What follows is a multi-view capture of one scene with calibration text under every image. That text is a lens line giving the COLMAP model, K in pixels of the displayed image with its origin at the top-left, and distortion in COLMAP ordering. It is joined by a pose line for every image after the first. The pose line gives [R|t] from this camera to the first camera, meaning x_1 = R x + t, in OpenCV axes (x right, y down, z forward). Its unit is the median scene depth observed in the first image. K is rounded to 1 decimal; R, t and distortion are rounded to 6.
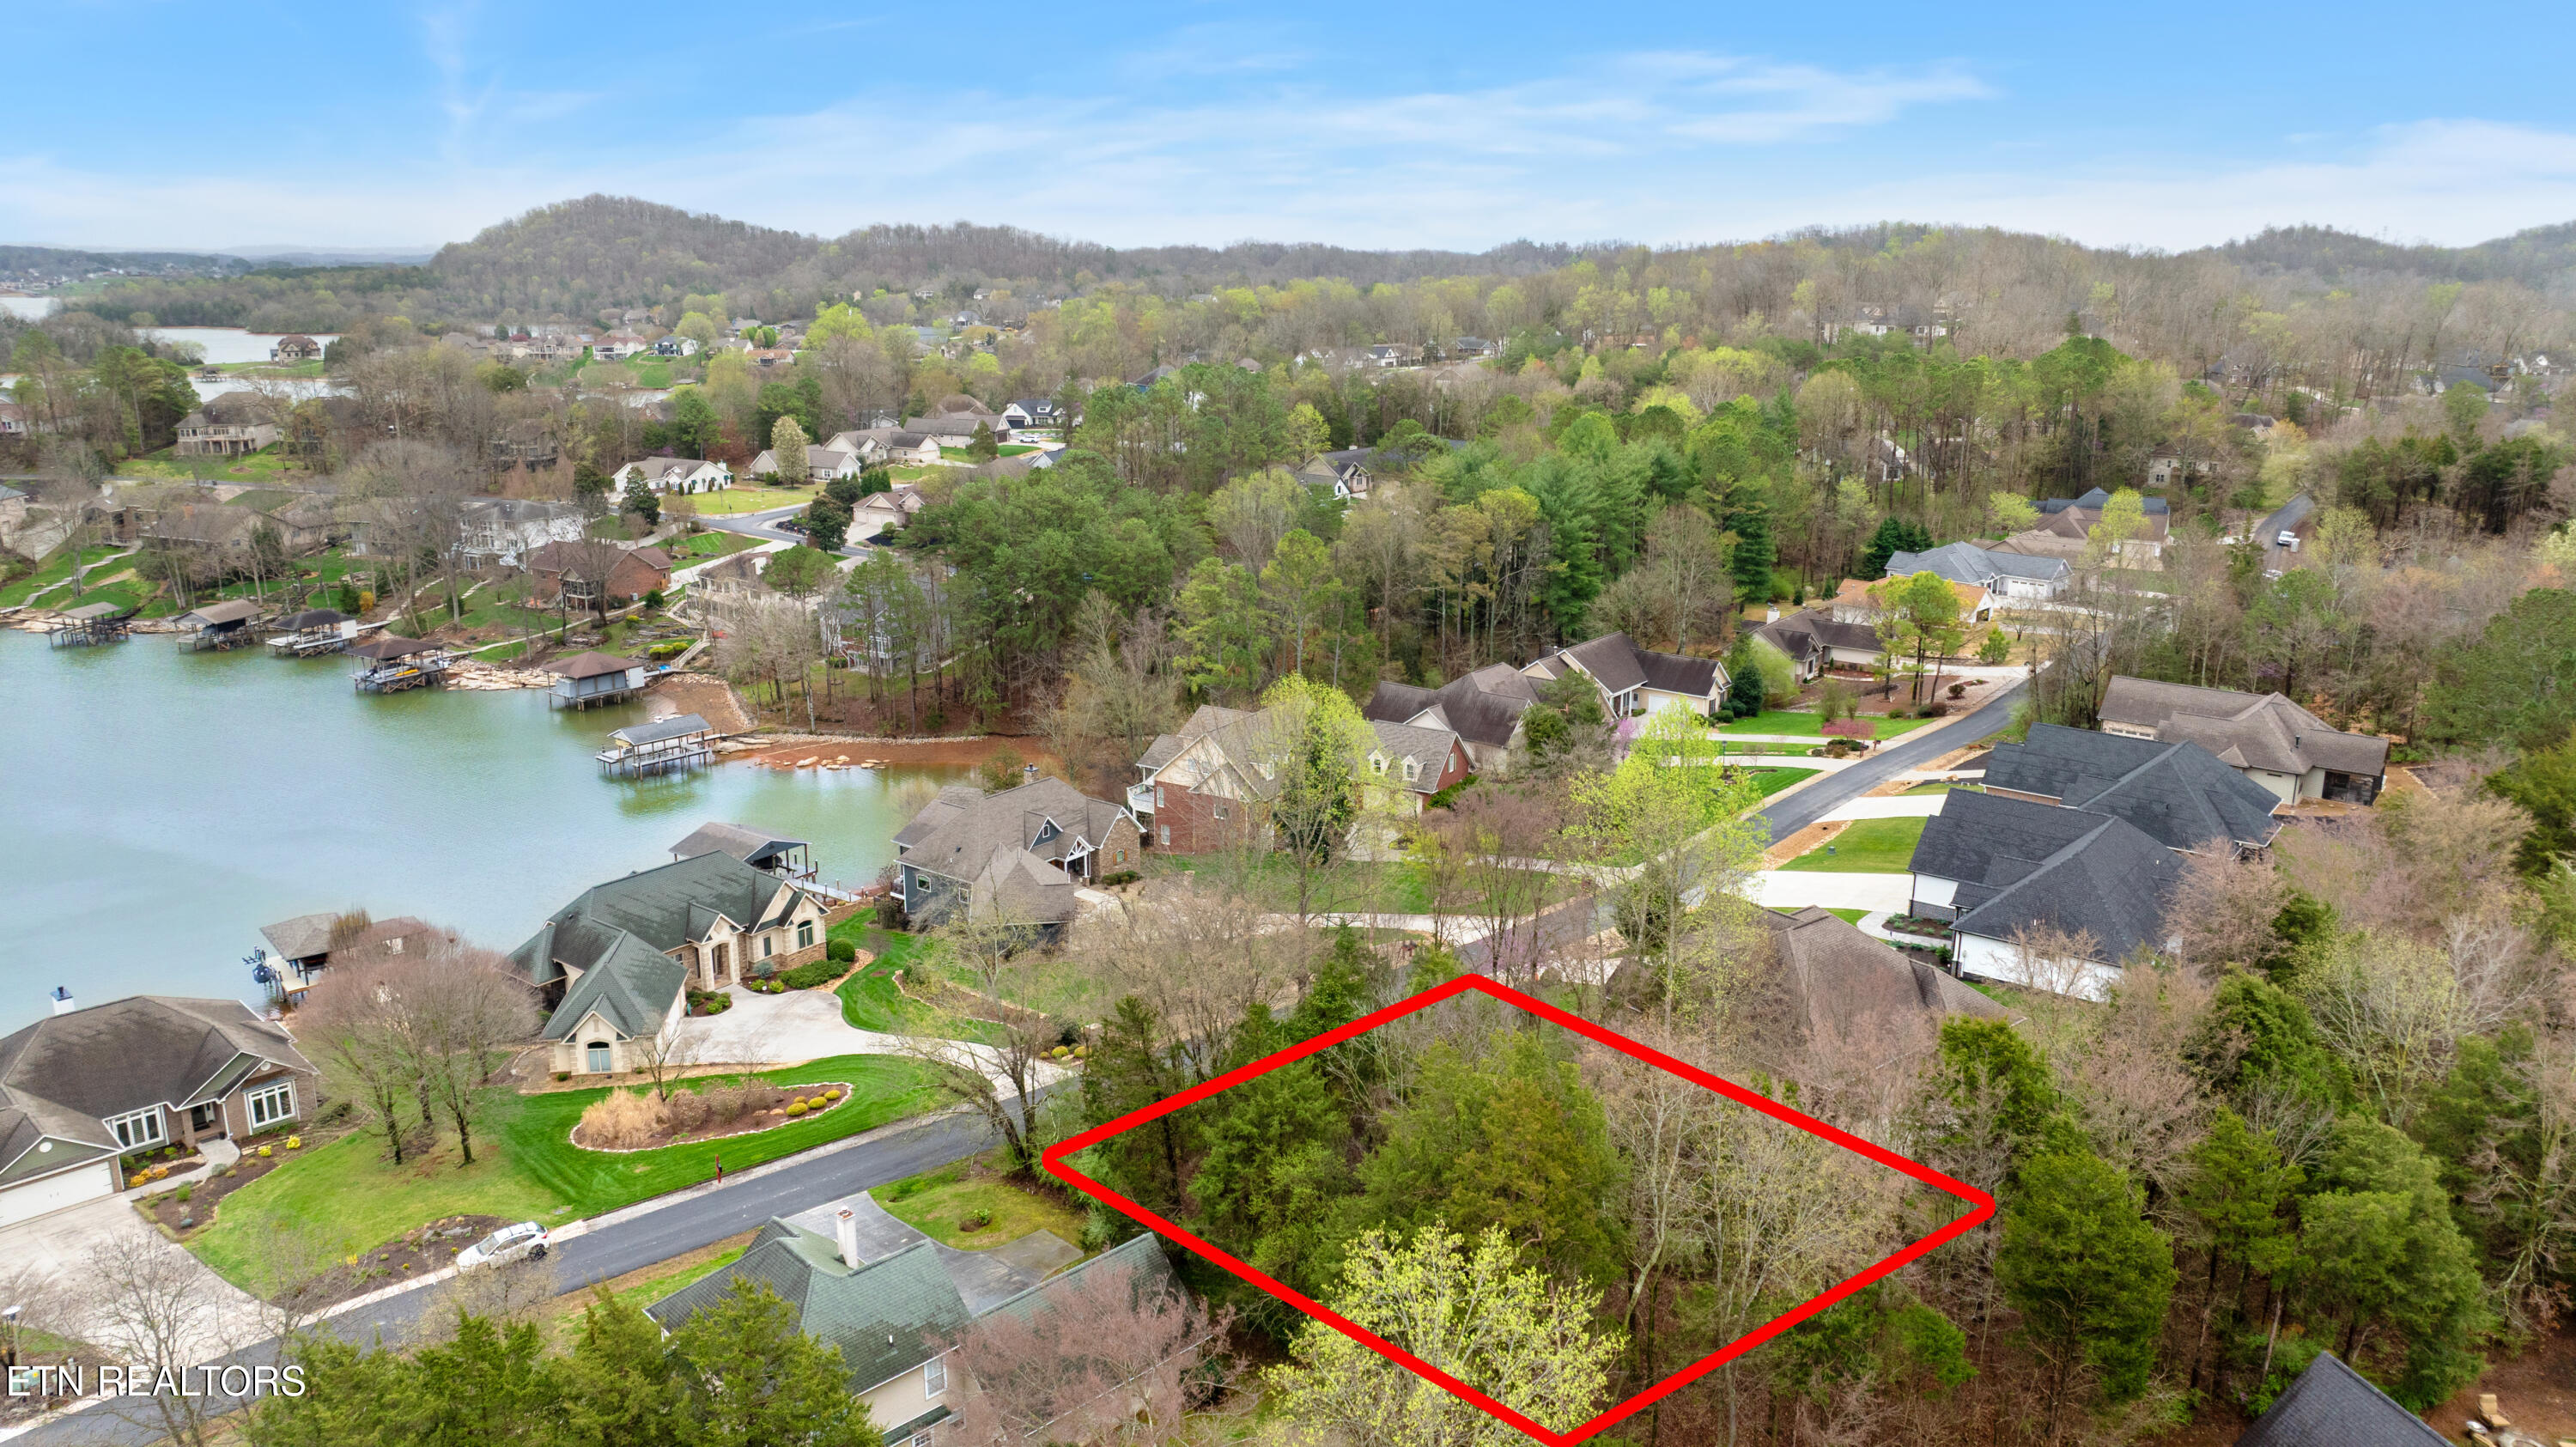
lens RADIAL K [[1798.0, 0, 1288.0], [0, 1798.0, 723.5], [0, 0, 1]] dist [-0.024272, 0.000708]
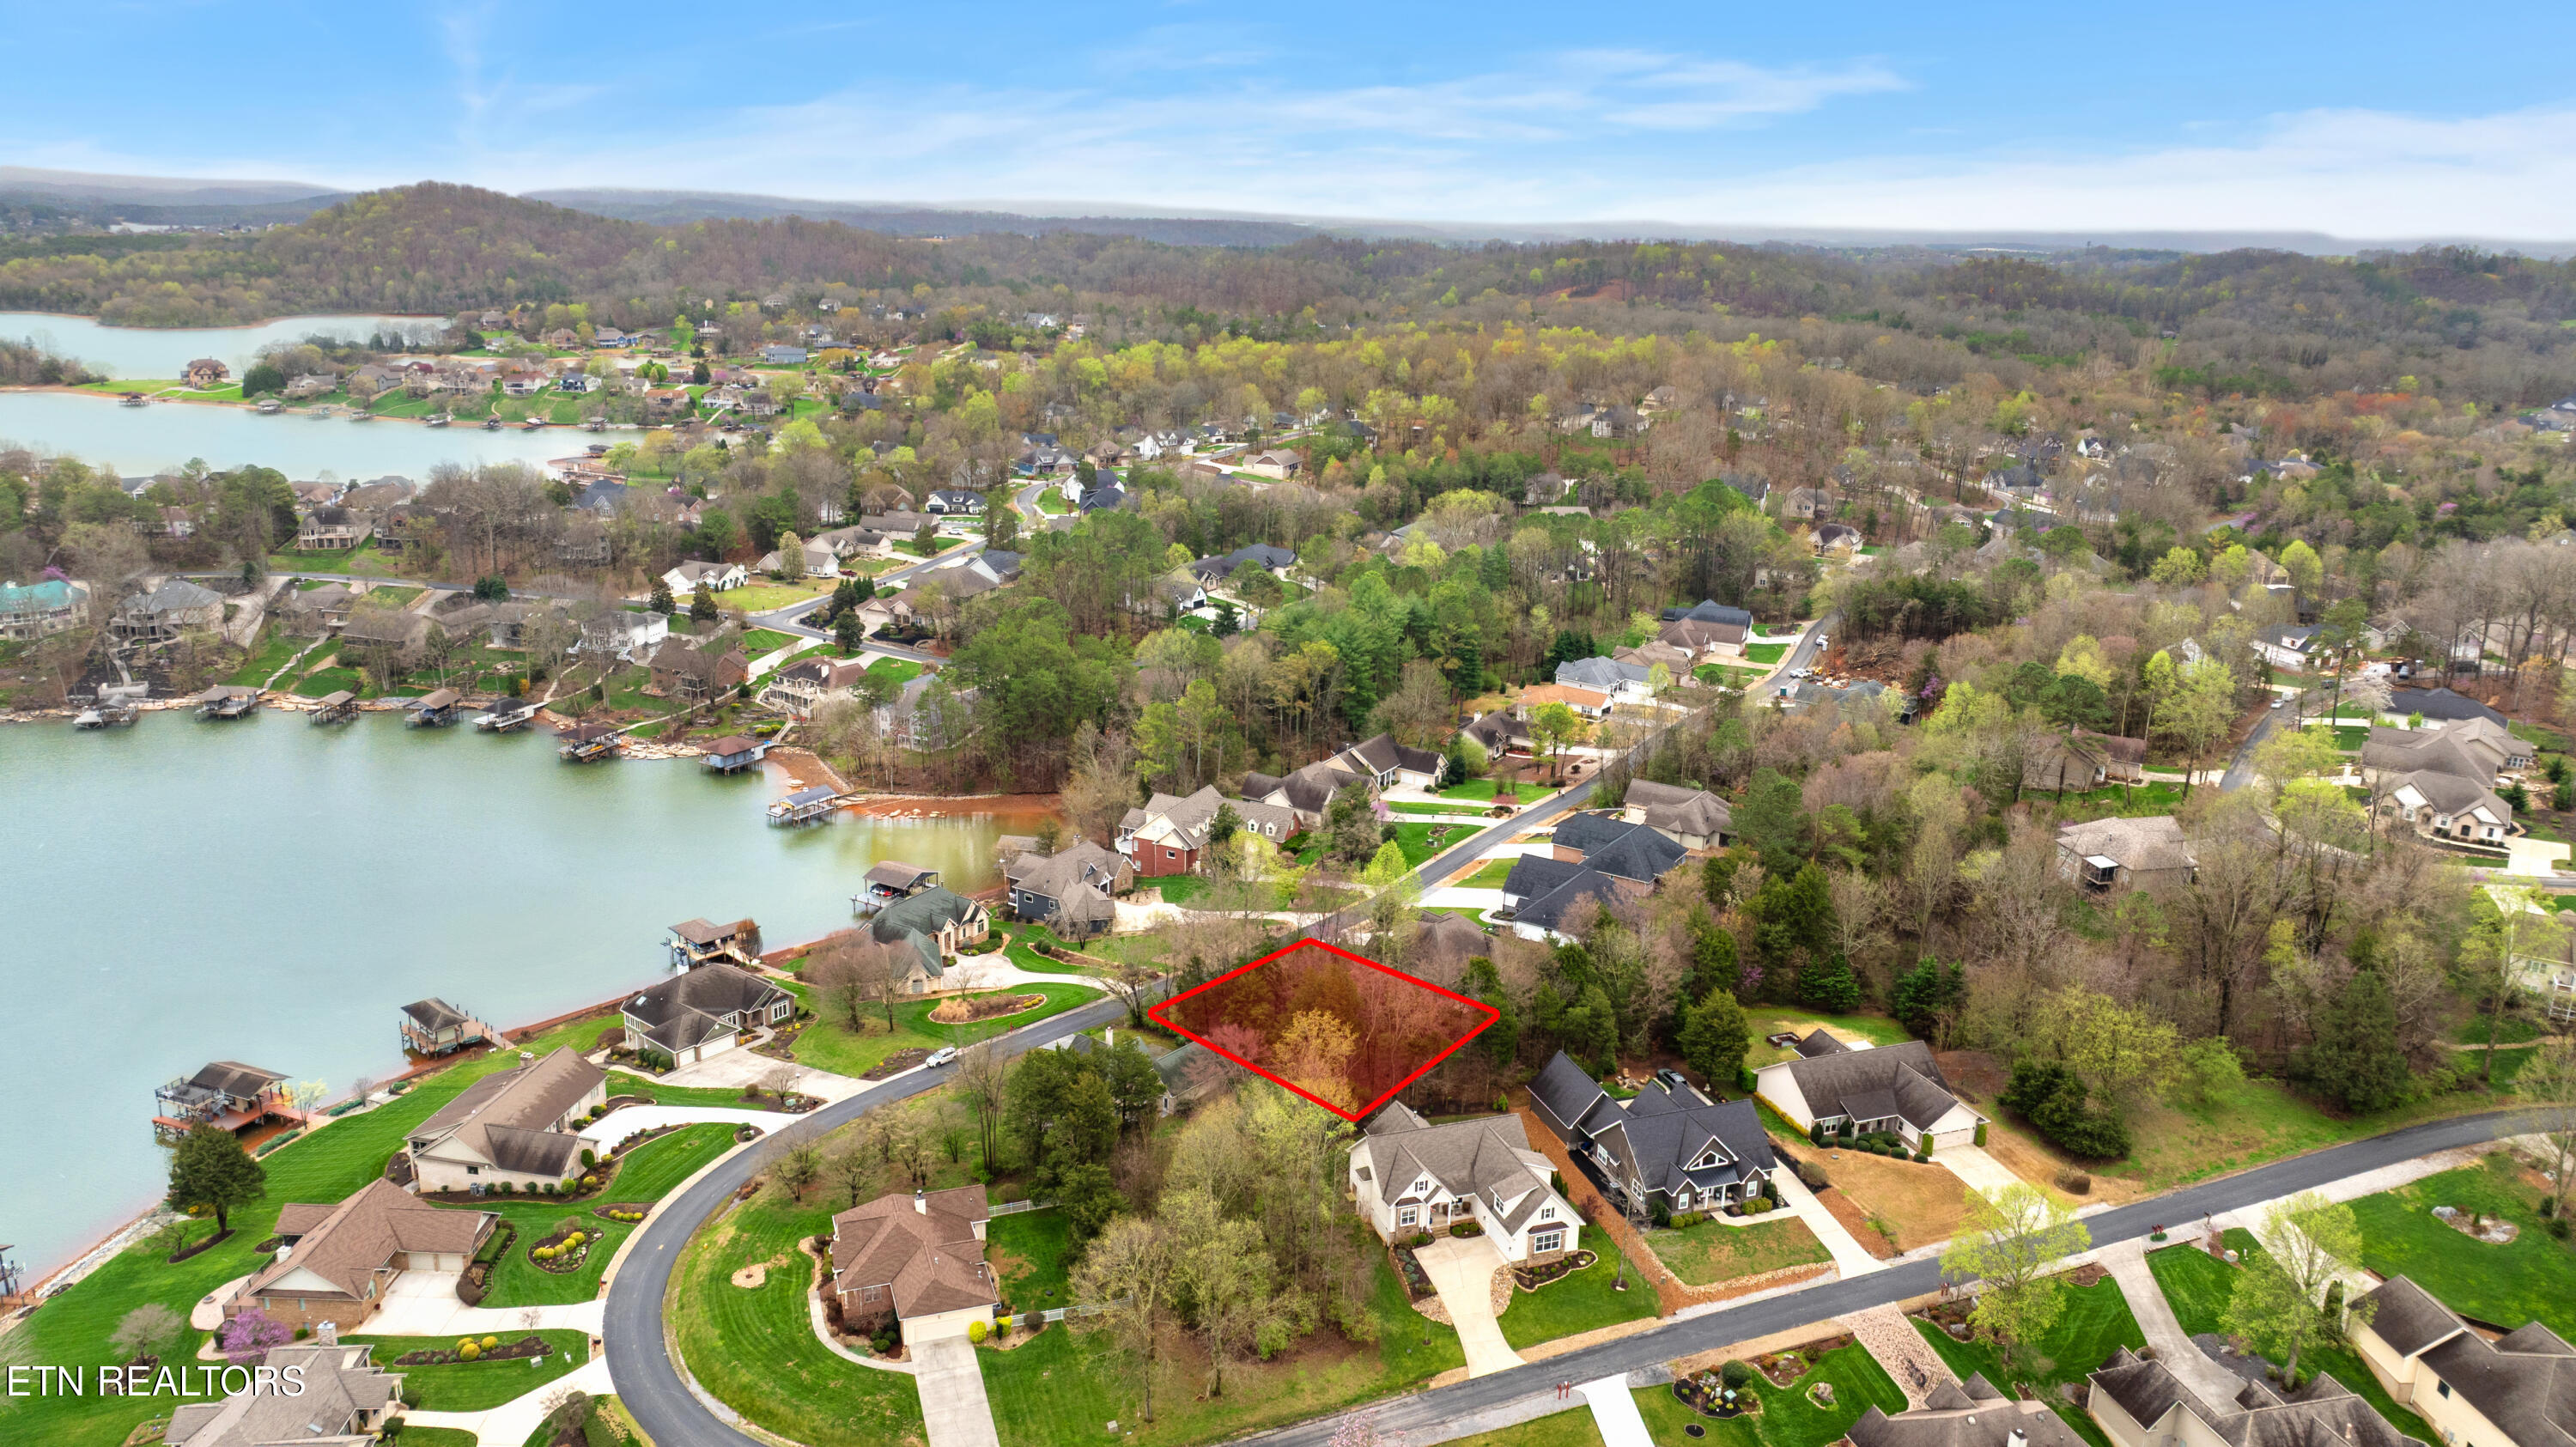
lens RADIAL K [[1798.0, 0, 1288.0], [0, 1798.0, 723.5], [0, 0, 1]] dist [-0.024272, 0.000708]
pose [[0.993814, -0.006253, 0.110880, -0.092217], [0.002940, 0.999545, 0.030016, -0.107598], [-0.111017, -0.029505, 0.993380, -0.657928]]
